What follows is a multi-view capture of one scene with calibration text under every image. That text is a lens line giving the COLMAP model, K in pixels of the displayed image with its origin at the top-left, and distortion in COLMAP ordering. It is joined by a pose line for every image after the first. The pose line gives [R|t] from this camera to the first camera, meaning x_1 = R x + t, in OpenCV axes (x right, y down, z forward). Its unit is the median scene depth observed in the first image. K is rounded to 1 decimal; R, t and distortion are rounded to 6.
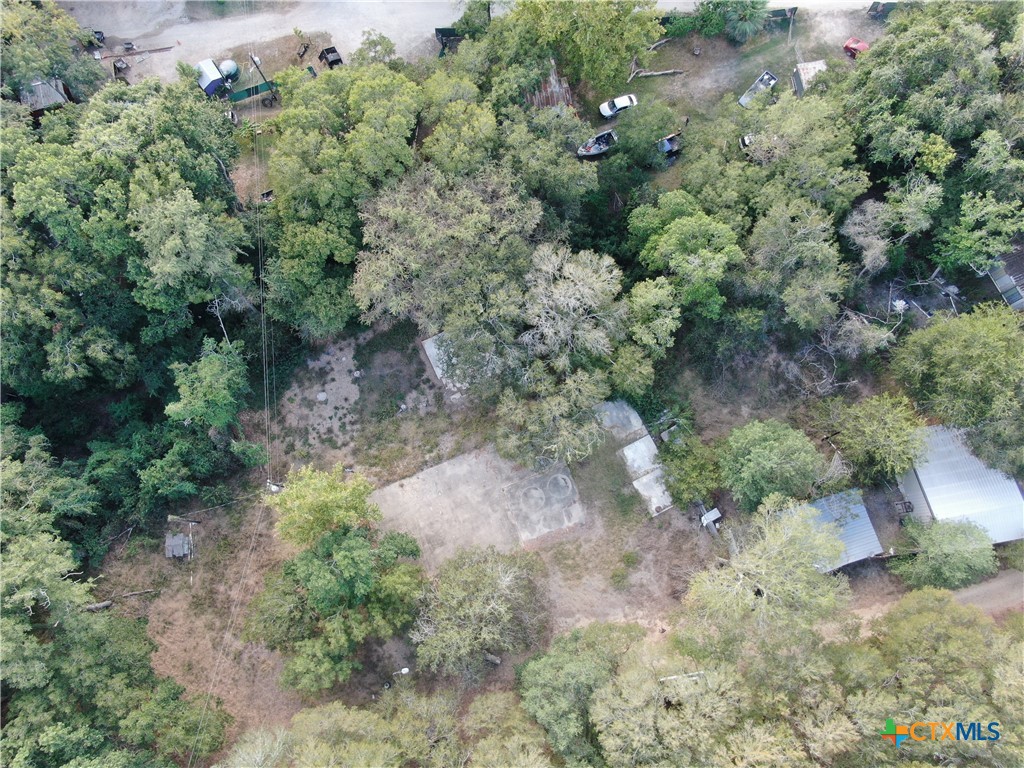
lens RADIAL K [[734.9, 0, 512.0], [0, 734.9, 384.0], [0, 0, 1]] dist [-0.008046, -0.008128]
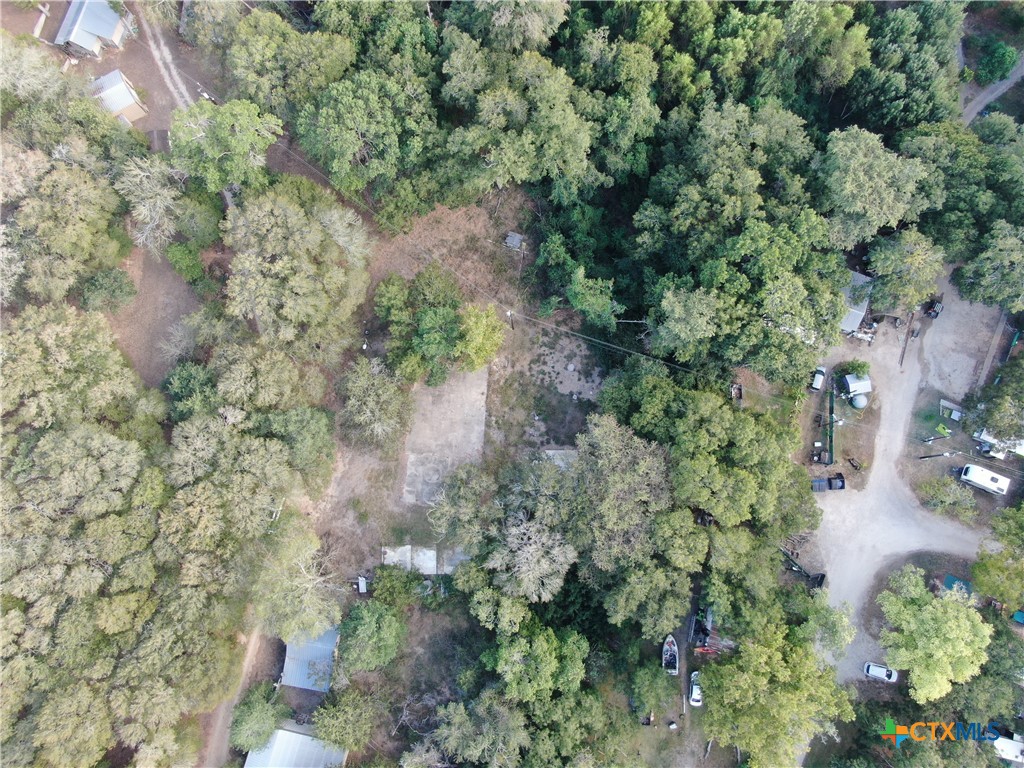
lens RADIAL K [[734.9, 0, 512.0], [0, 734.9, 384.0], [0, 0, 1]] dist [-0.008046, -0.008128]
pose [[-0.434322, 0.894132, -0.109047, -0.041643], [-0.869447, -0.384501, 0.310195, -0.373854], [0.235427, 0.229535, 0.944398, -0.350312]]
